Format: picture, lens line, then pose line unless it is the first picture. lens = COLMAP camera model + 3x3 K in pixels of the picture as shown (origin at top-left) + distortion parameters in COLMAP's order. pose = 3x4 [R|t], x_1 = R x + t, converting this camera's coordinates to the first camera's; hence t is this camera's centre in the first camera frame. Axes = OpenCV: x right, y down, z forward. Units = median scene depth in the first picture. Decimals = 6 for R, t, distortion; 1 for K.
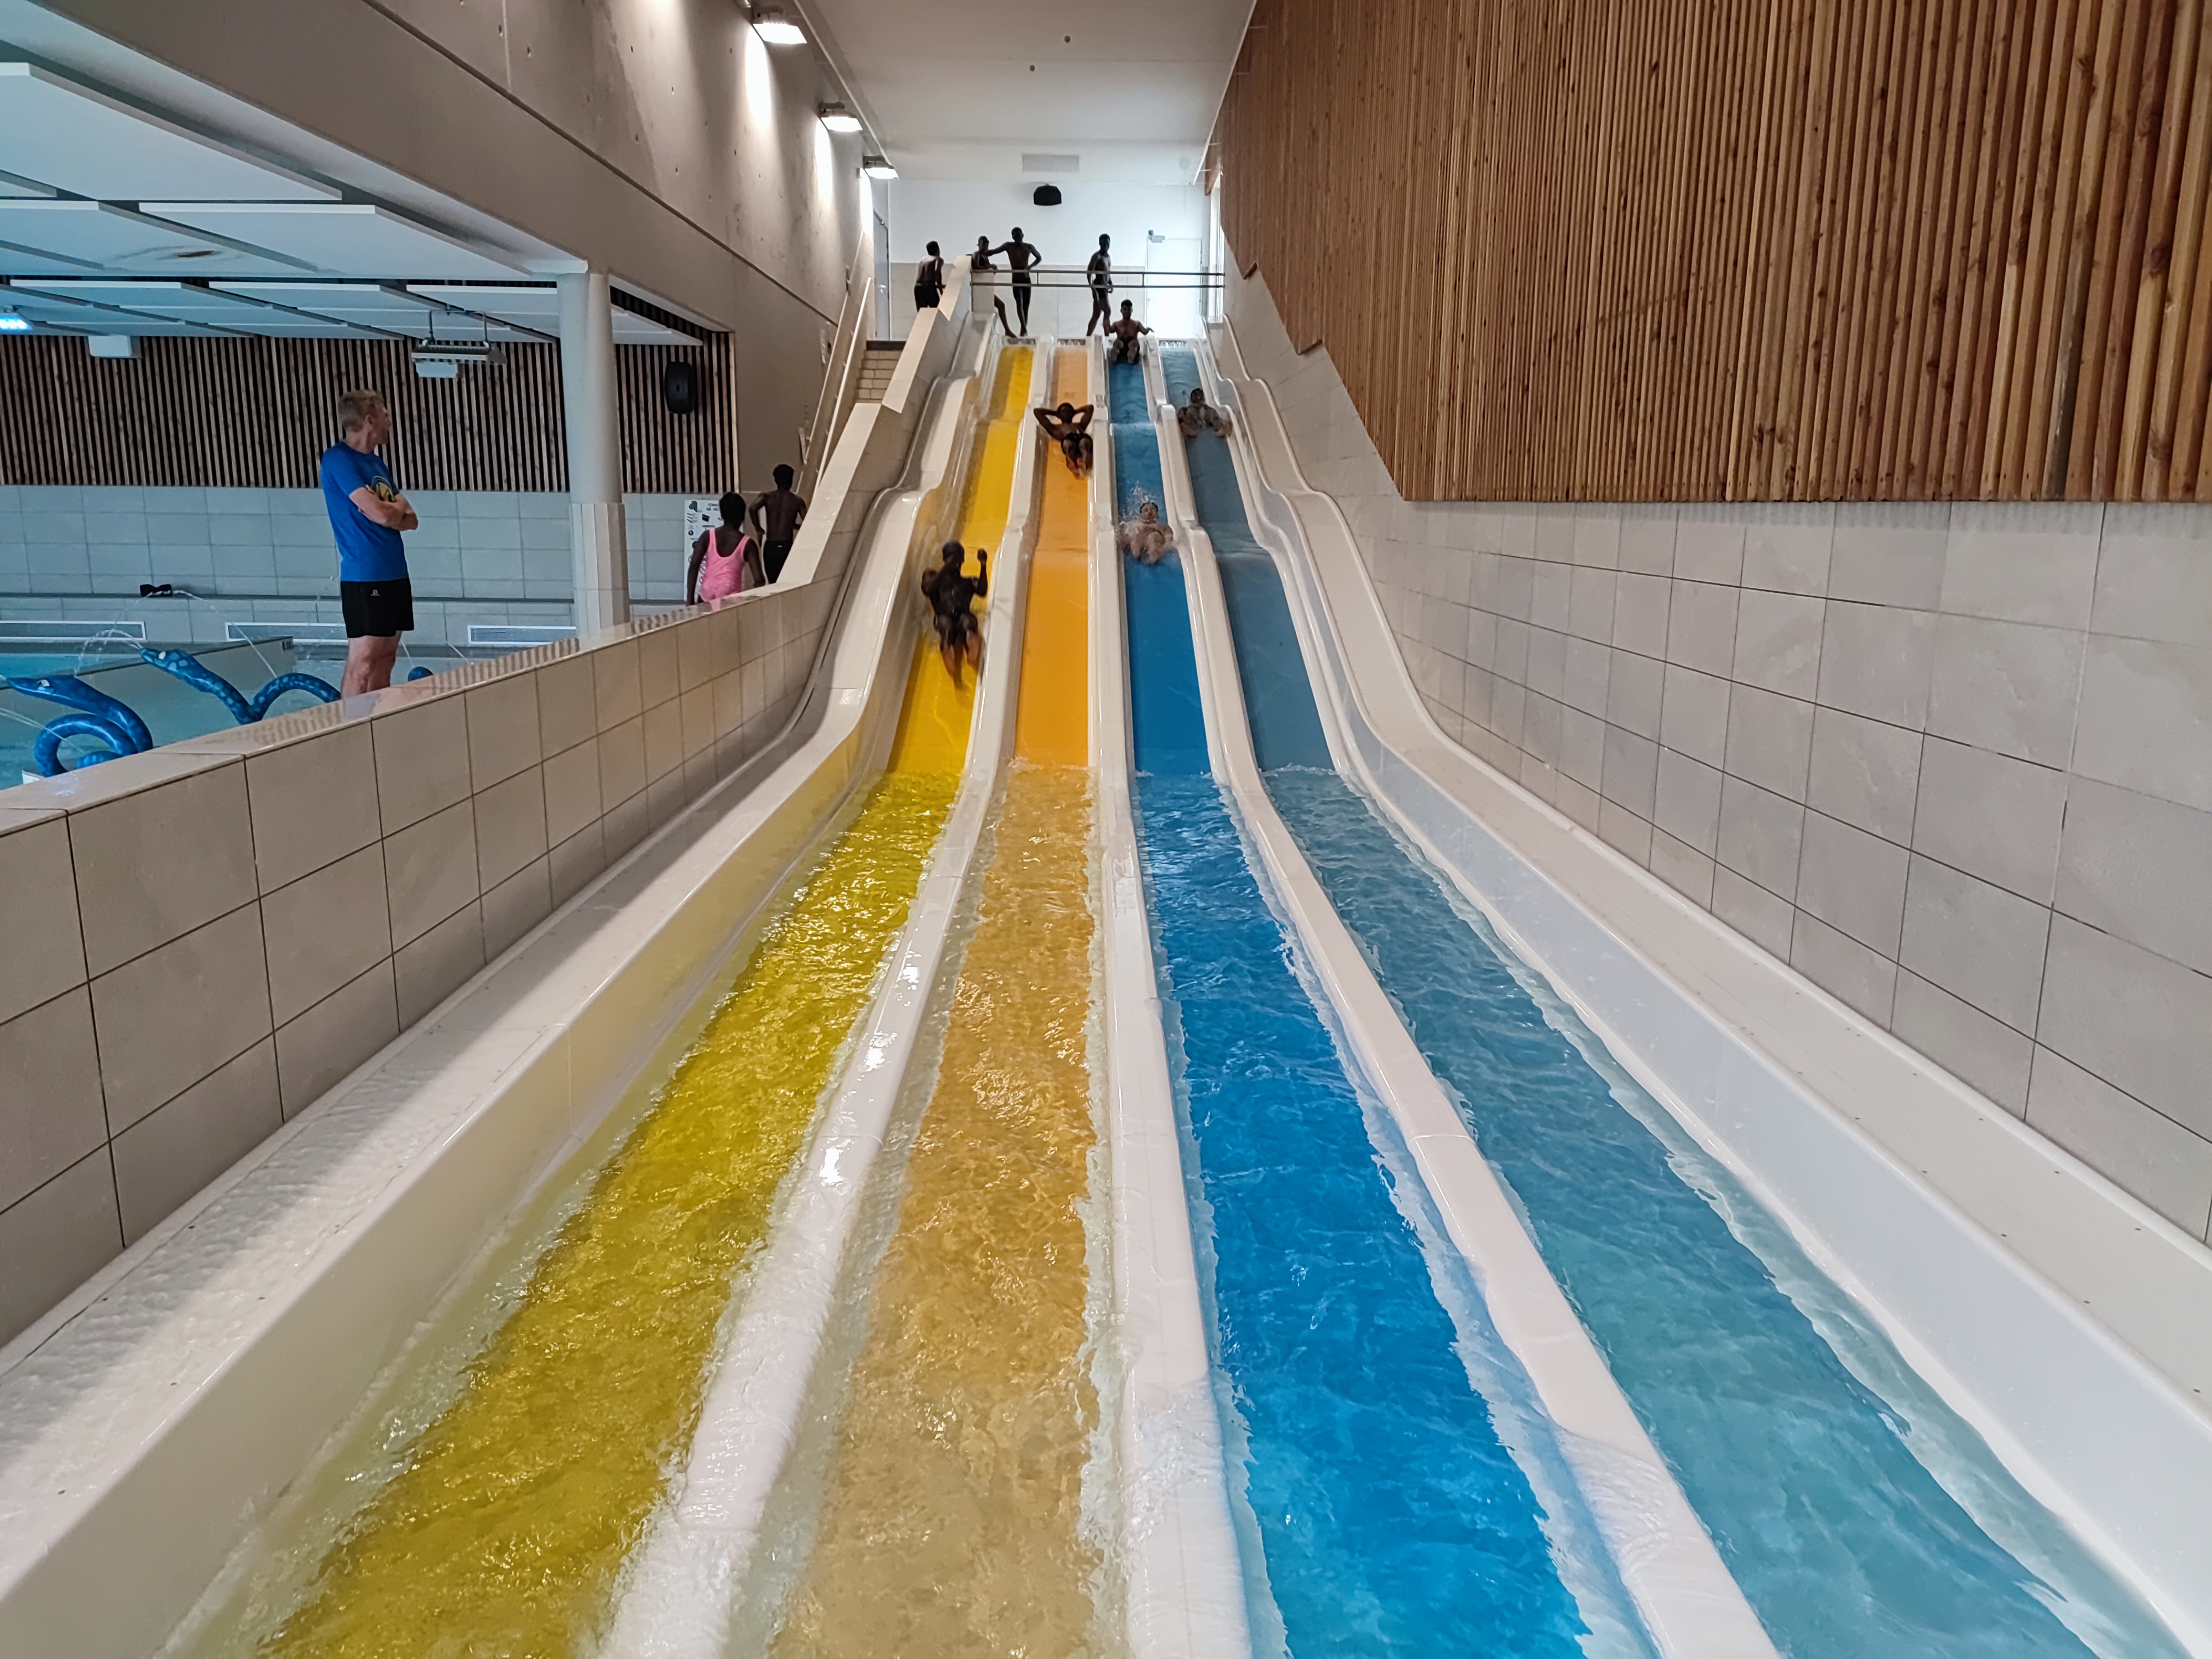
lens RADIAL K [[1530.4, 0, 1159.3], [0, 1530.4, 872.9], [0, 0, 1]] dist [0.011039, -0.018018]
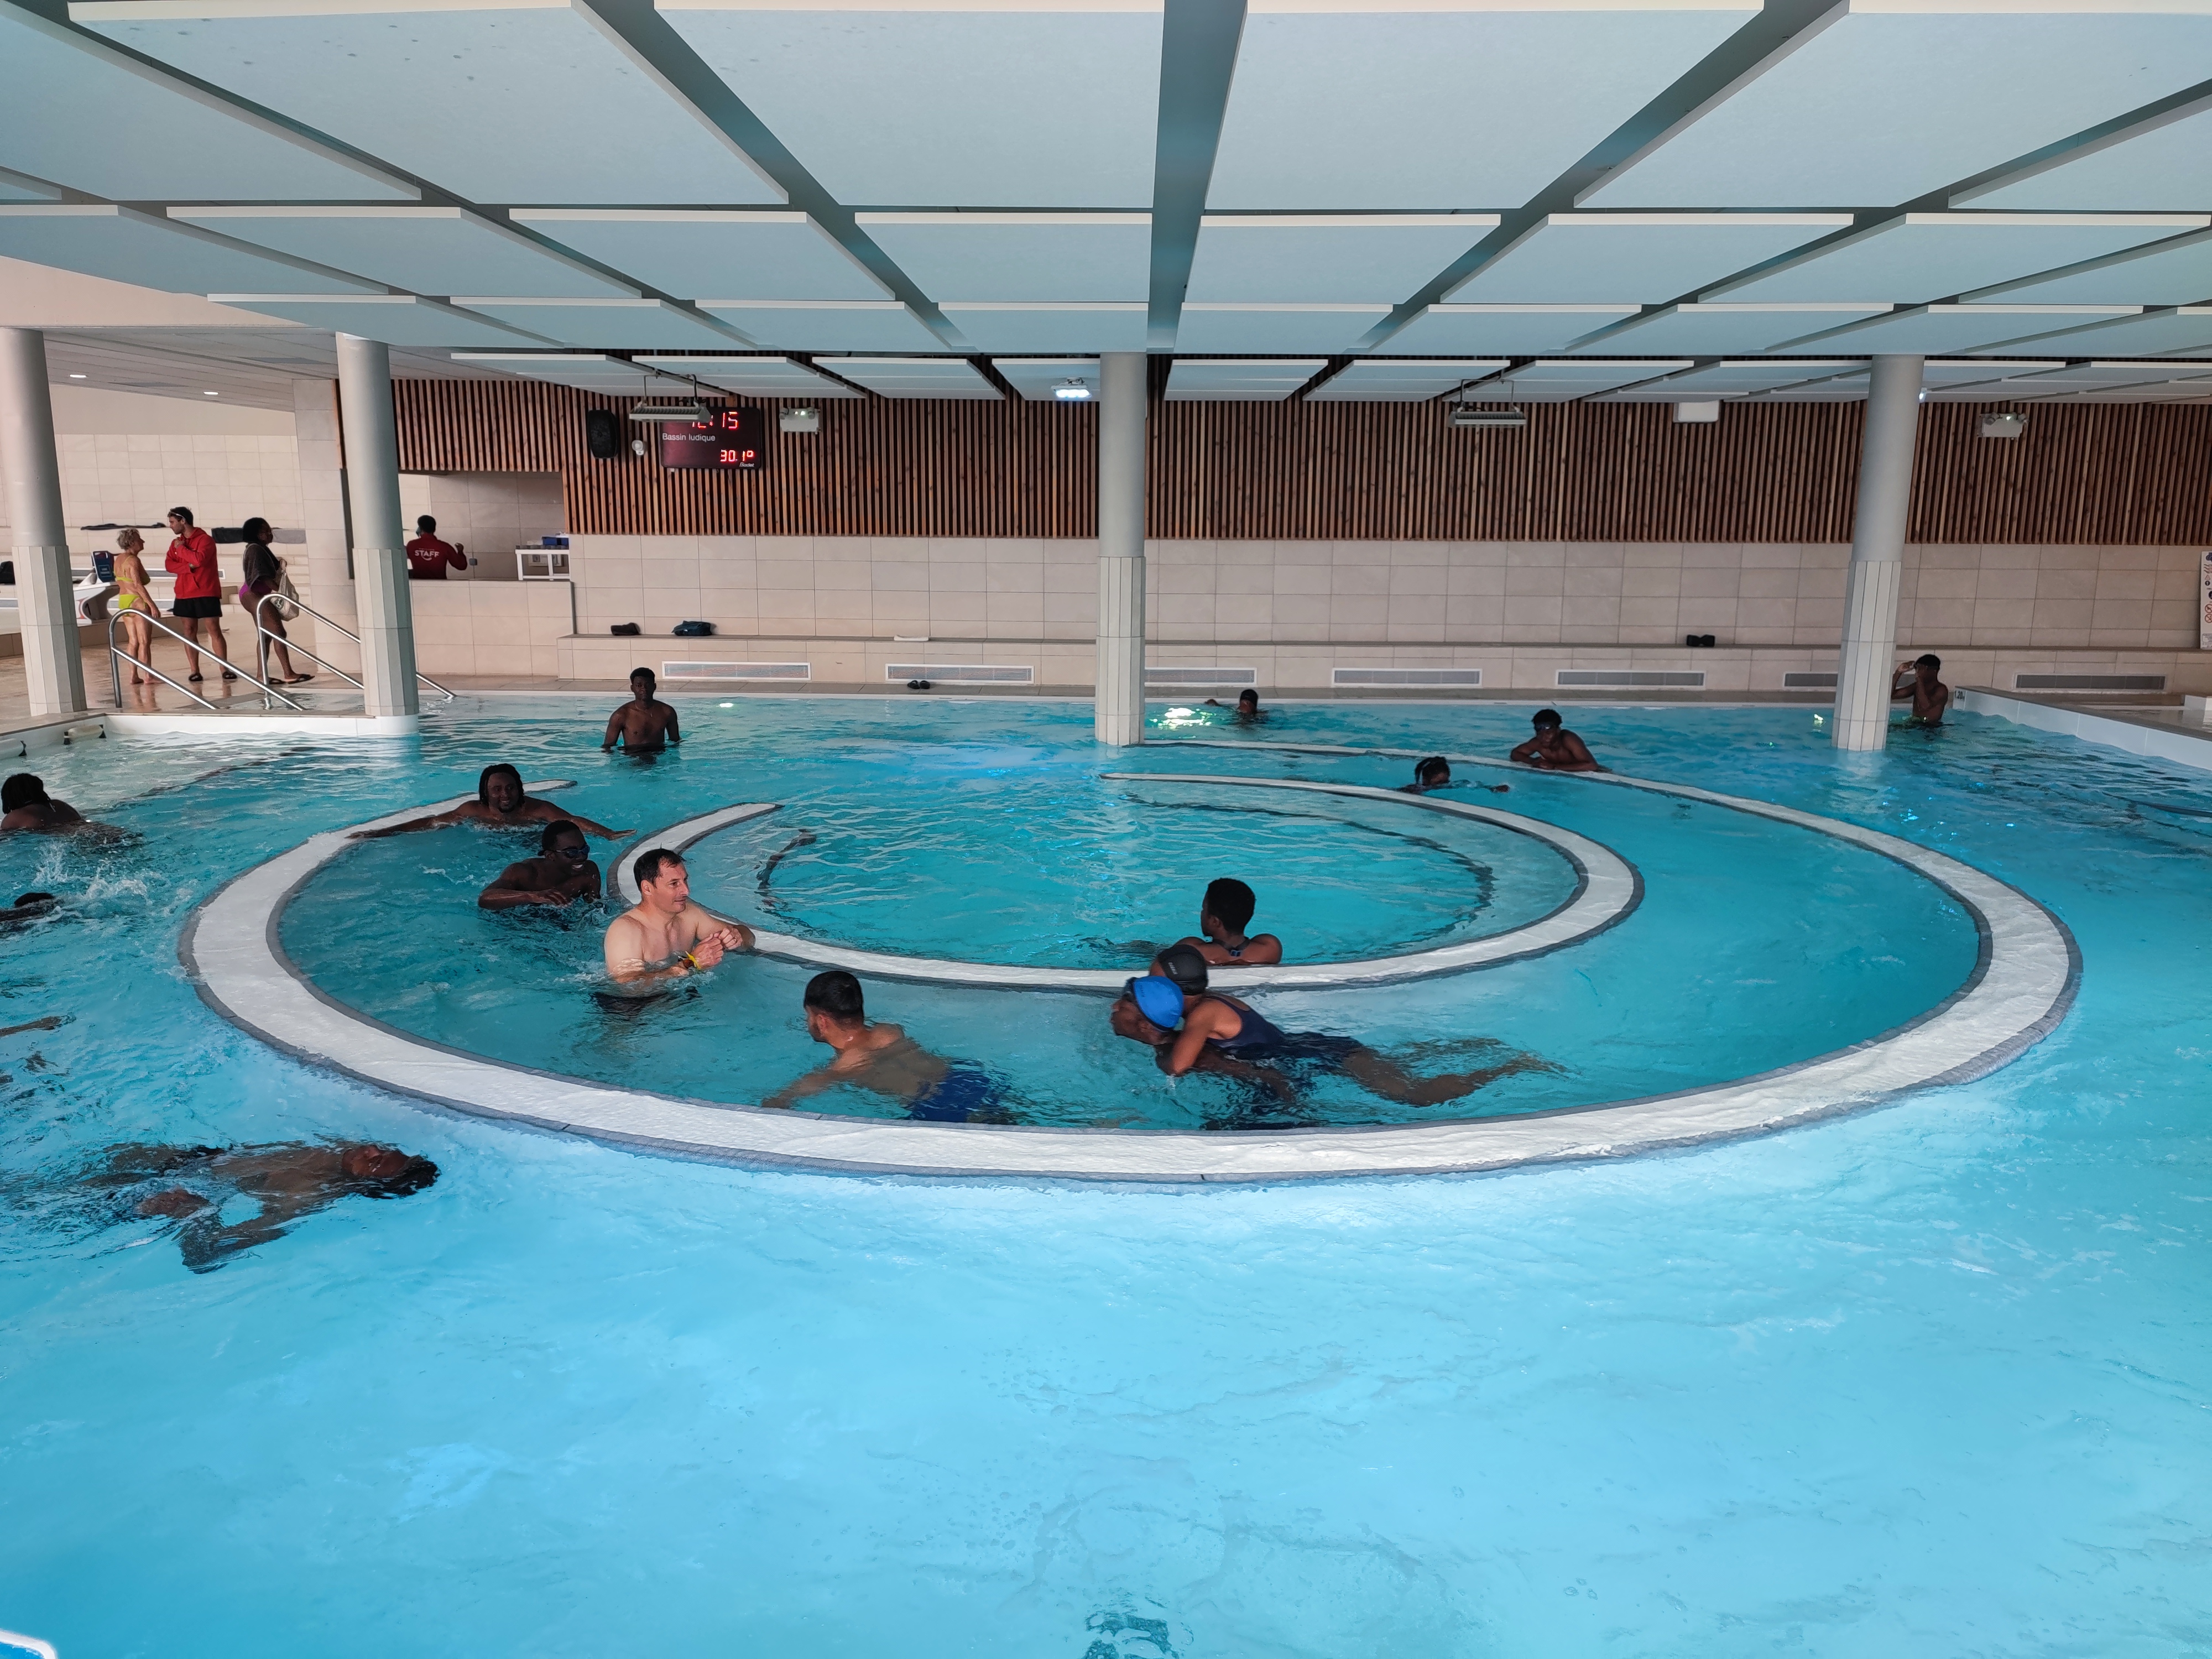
lens RADIAL K [[1511.2, 0, 1162.1], [0, 1511.2, 852.6], [0, 0, 1]] dist [0.018558, 0.005538]
pose [[0.998608, 0.006027, -0.052401, -0.877546], [-0.007848, 0.999370, -0.034605, 0.001958], [0.052159, 0.034968, 0.998026, -0.055850]]
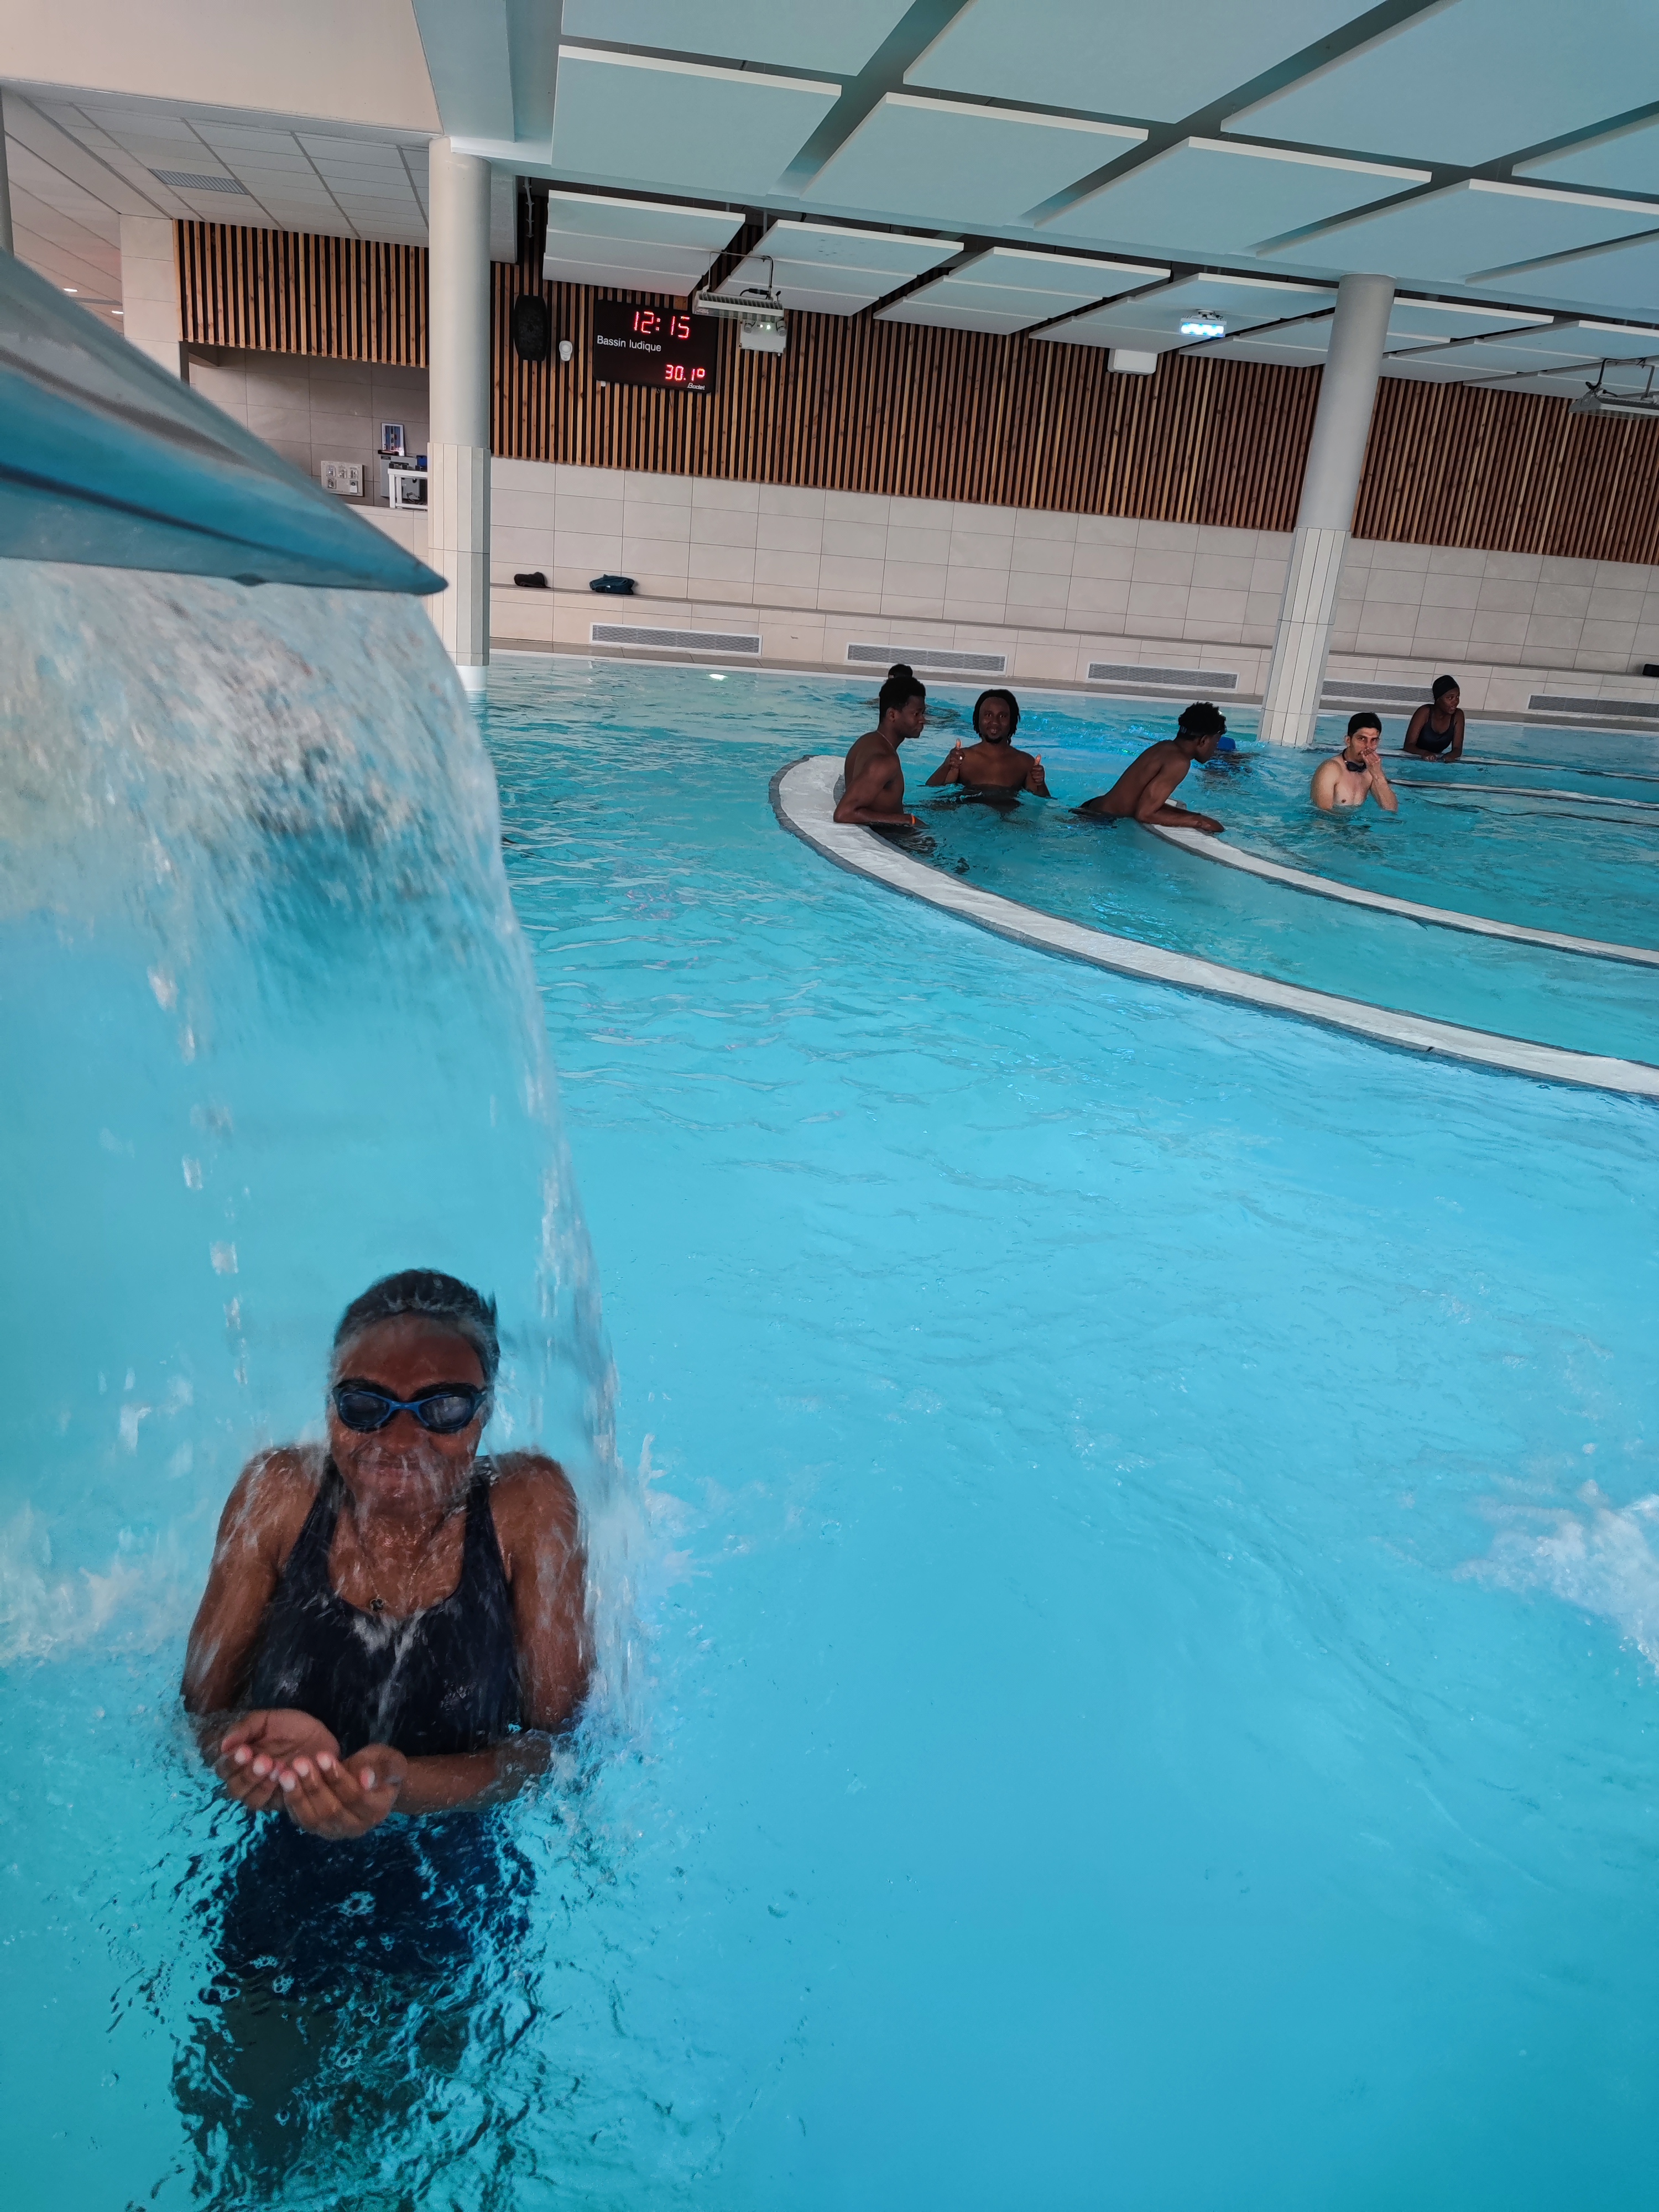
lens RADIAL K [[1601.6, 0, 827.4], [0, 1601.6, 1145.1], [0, 0, 1]] dist [0.042776, -0.041965]
pose [[0.985816, 0.013175, 0.167309, -1.263728], [-0.038900, 0.987703, 0.151427, -0.007544], [-0.163257, -0.155788, 0.974206, -0.035107]]
